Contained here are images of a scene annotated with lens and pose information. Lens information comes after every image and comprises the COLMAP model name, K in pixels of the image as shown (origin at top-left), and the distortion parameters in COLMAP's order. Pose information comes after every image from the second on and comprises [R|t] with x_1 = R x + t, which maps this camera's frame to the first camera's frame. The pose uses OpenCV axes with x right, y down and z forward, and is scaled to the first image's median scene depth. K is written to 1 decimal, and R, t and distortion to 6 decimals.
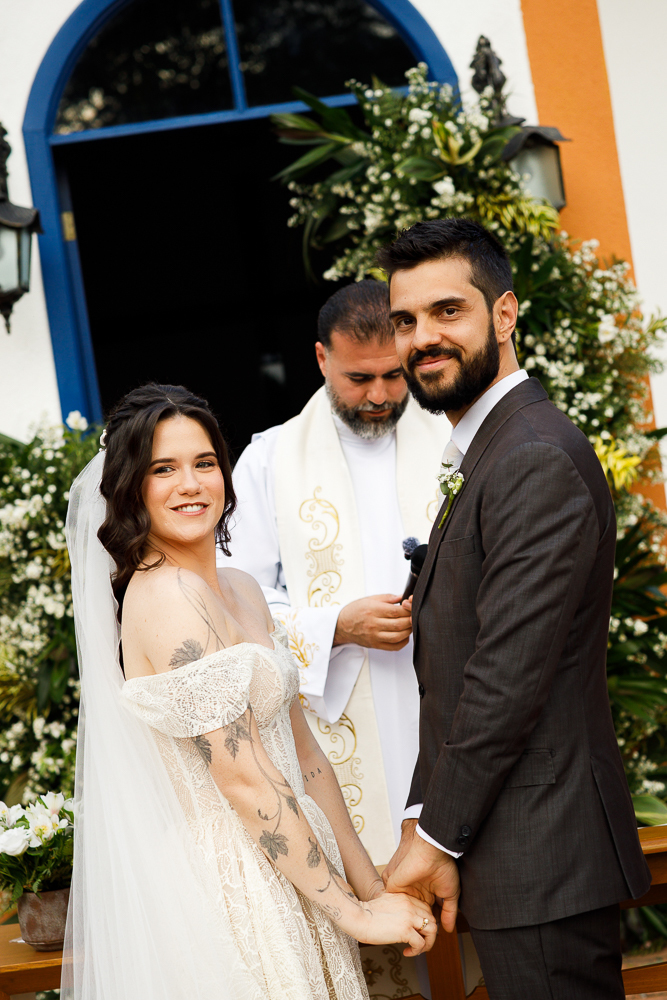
lens RADIAL K [[2164.6, 0, 333.5], [0, 2164.6, 500.0], [0, 0, 1]] dist [-0.000445, 0.156762]
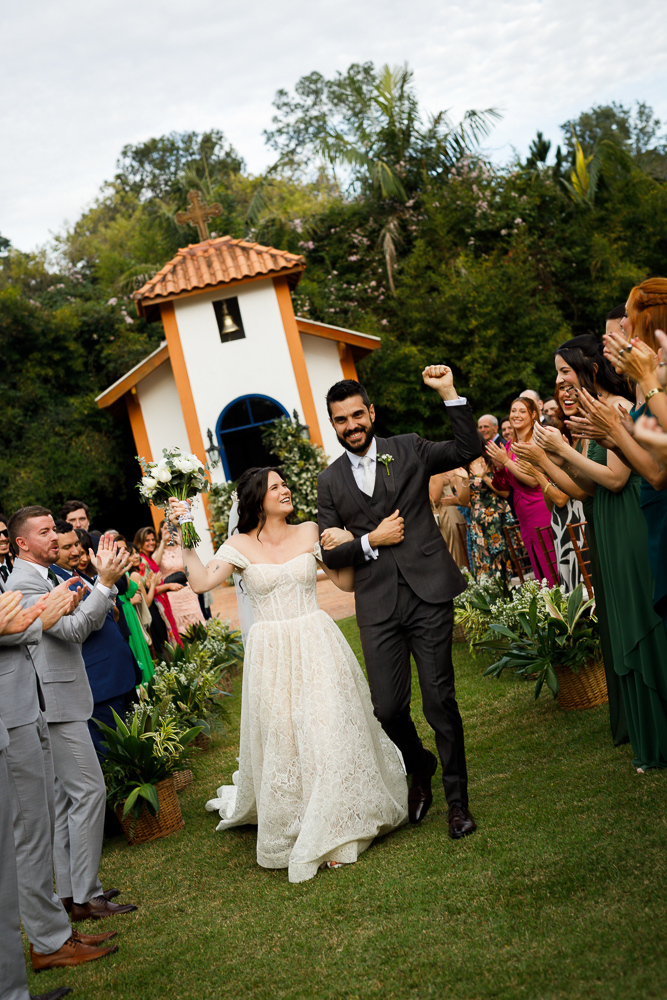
lens RADIAL K [[1387.6, 0, 327.1], [0, 1387.6, 487.5], [0, 0, 1]] dist [0.011965, 0.073951]
pose [[0.995070, -0.079744, 0.058960, -0.079468], [0.079446, 0.996812, 0.007389, -0.029025], [-0.059361, -0.002668, 0.998233, -2.731712]]
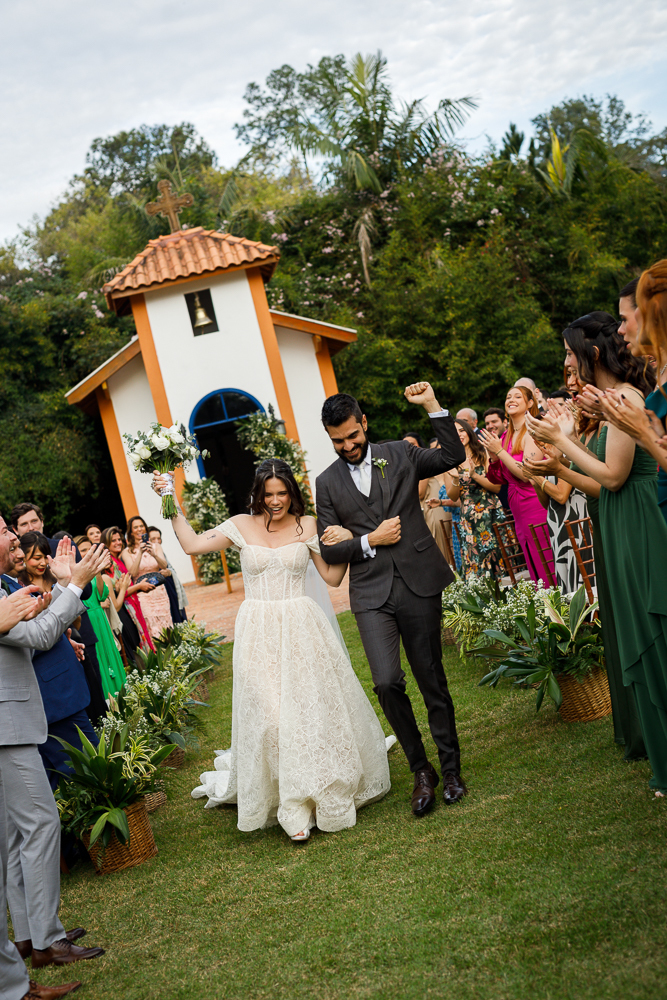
lens RADIAL K [[1382.8, 0, 333.5], [0, 1382.8, 500.0], [0, 0, 1]] dist [0.020388, -0.056991]
pose [[0.992729, -0.089292, 0.080718, -0.079358], [0.087830, 0.995904, 0.021489, -0.029447], [-0.082306, -0.014243, 0.996505, -2.643632]]
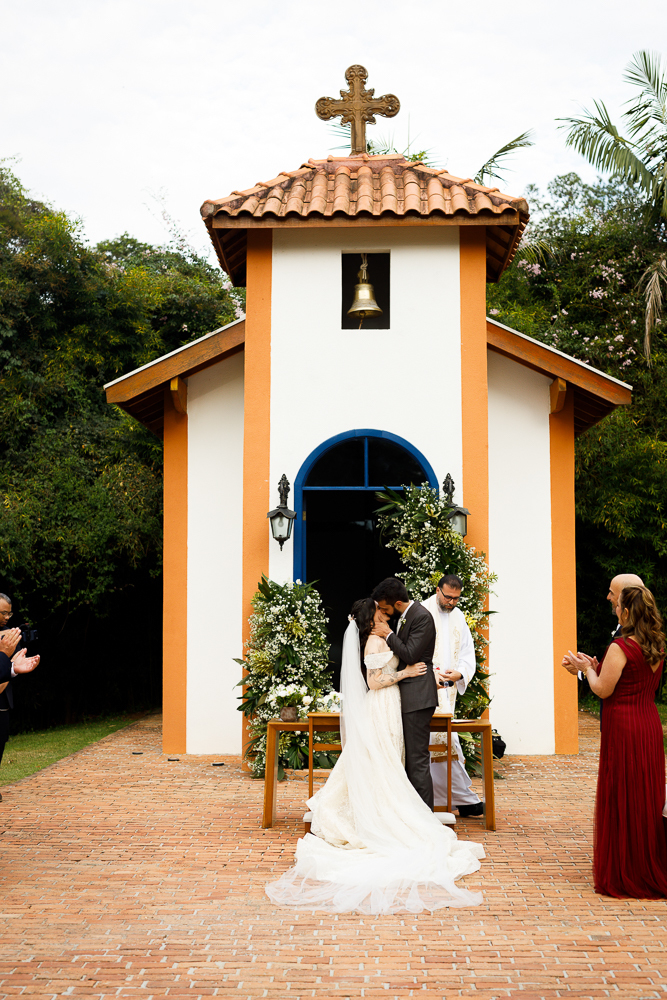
lens RADIAL K [[1387.6, 0, 327.1], [0, 1387.6, 487.5], [0, 0, 1]] dist [0.011965, 0.073951]
pose [[0.987982, 0.137680, -0.070253, 0.041307], [-0.142788, 0.987002, -0.073753, -0.029270], [0.059186, 0.082898, 0.994799, -0.973500]]
